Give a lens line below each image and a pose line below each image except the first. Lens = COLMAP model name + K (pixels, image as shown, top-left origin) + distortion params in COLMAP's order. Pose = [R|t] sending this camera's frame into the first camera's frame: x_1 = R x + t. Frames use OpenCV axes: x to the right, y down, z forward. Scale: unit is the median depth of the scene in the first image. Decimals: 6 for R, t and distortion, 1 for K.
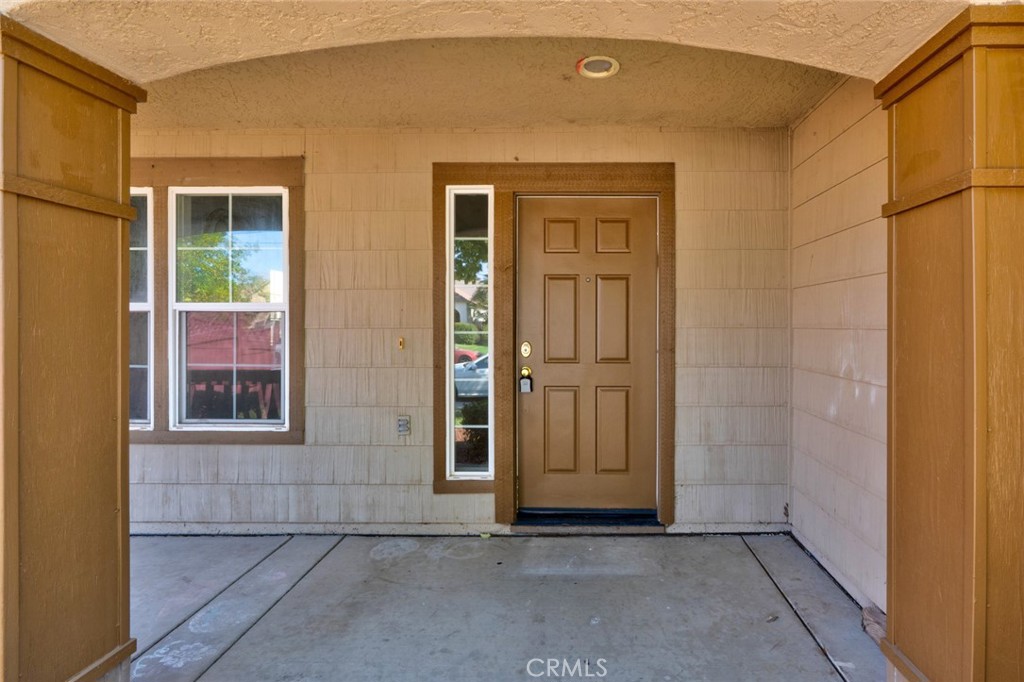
lens RADIAL K [[392.2, 0, 512.5], [0, 392.2, 321.9], [0, 0, 1]] dist [-0.002949, 0.000154]
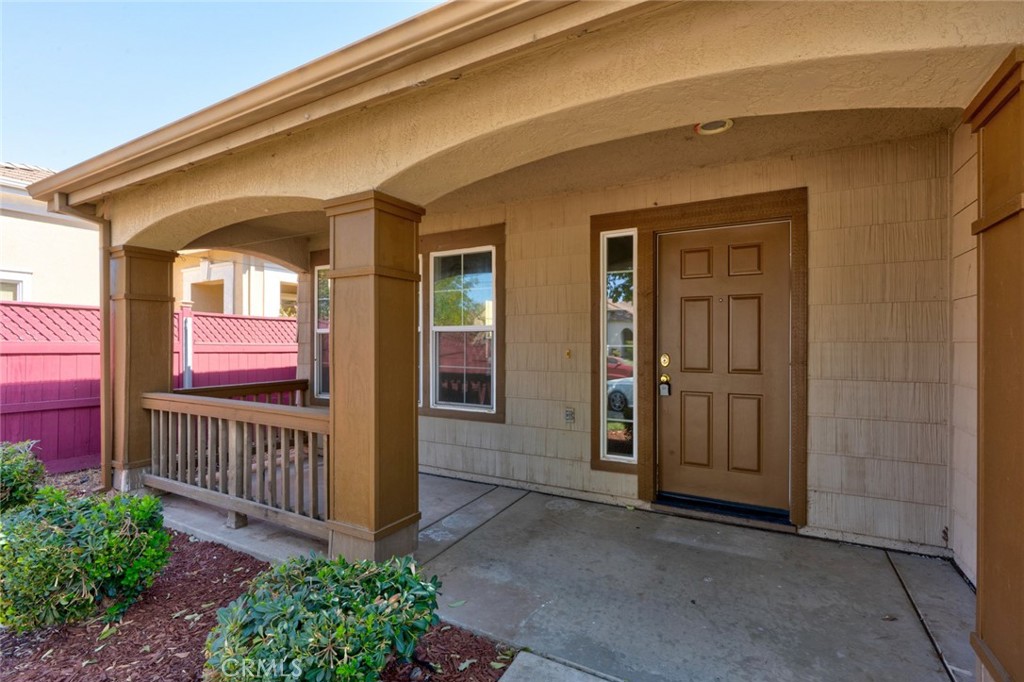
lens RADIAL K [[470.7, 0, 512.0], [0, 470.7, 341.0], [0, 0, 1]] dist [-0.002903, 0.000040]
pose [[0.875068, -0.001801, -0.483997, 0.328273], [-0.000370, 0.999990, -0.004389, 0.018196], [0.484000, 0.004019, 0.875059, -0.500561]]
